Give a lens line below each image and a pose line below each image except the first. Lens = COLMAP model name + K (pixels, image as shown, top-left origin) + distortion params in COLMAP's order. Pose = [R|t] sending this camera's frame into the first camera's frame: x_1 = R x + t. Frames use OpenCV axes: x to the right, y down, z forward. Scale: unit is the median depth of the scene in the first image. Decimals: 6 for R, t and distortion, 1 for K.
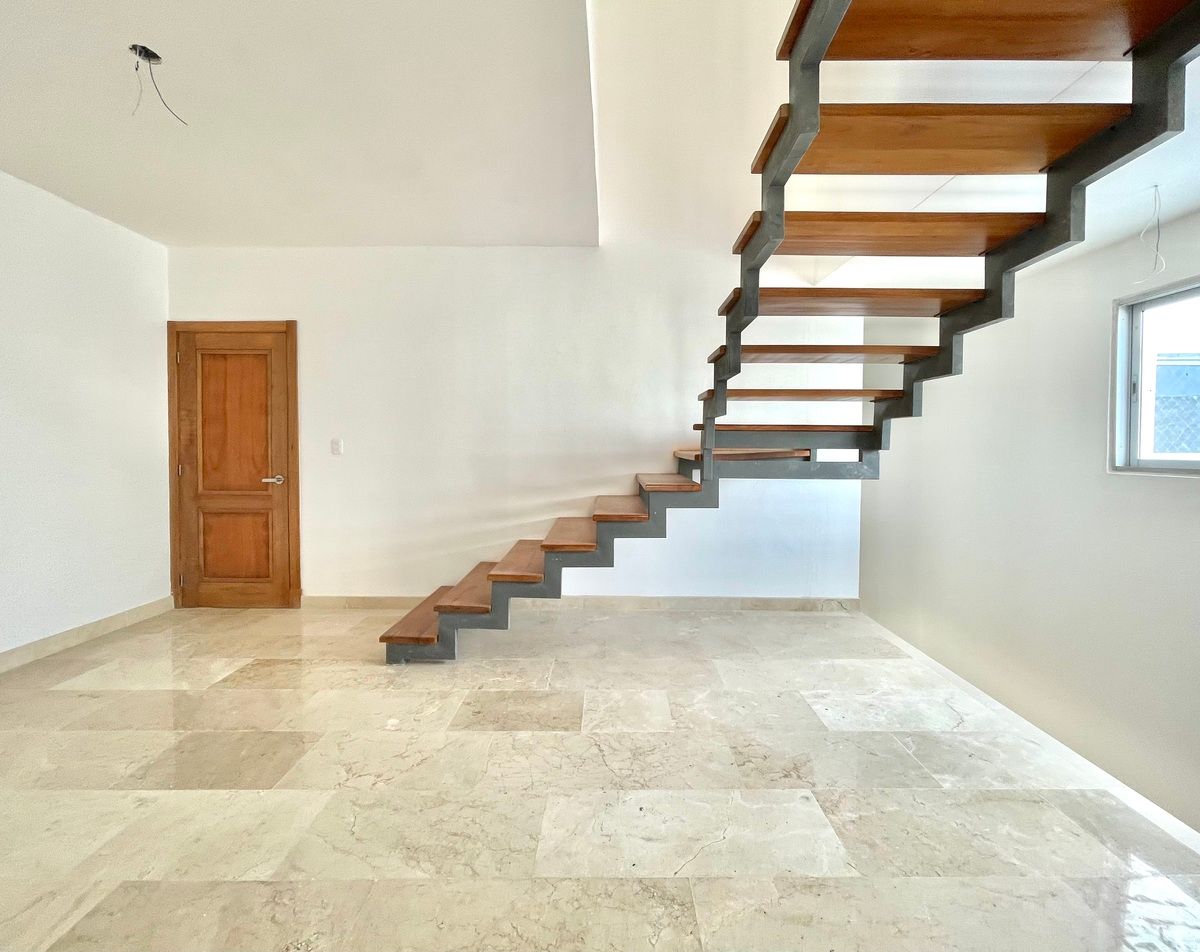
lens RADIAL K [[531.6, 0, 602.0], [0, 531.6, 465.6], [0, 0, 1]] dist [-0.001472, 0.000347]
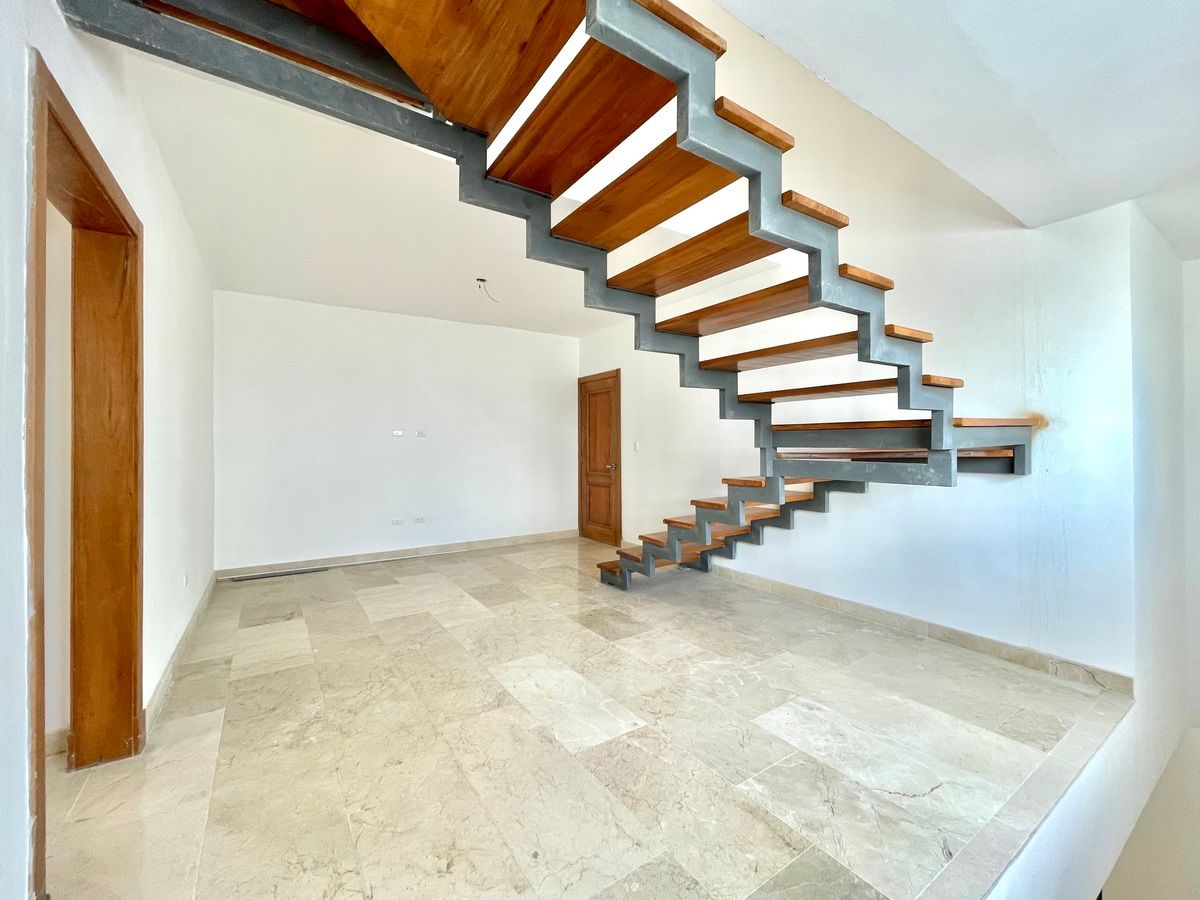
lens RADIAL K [[491.3, 0, 600.3], [0, 491.3, 448.1], [0, 0, 1]] dist [0.002162, 0.000718]
pose [[0.560200, -0.000160, -0.828357, 0.962887], [-0.020601, 0.999688, -0.014124, -0.012414], [0.828101, 0.024977, 0.560022, 0.186020]]
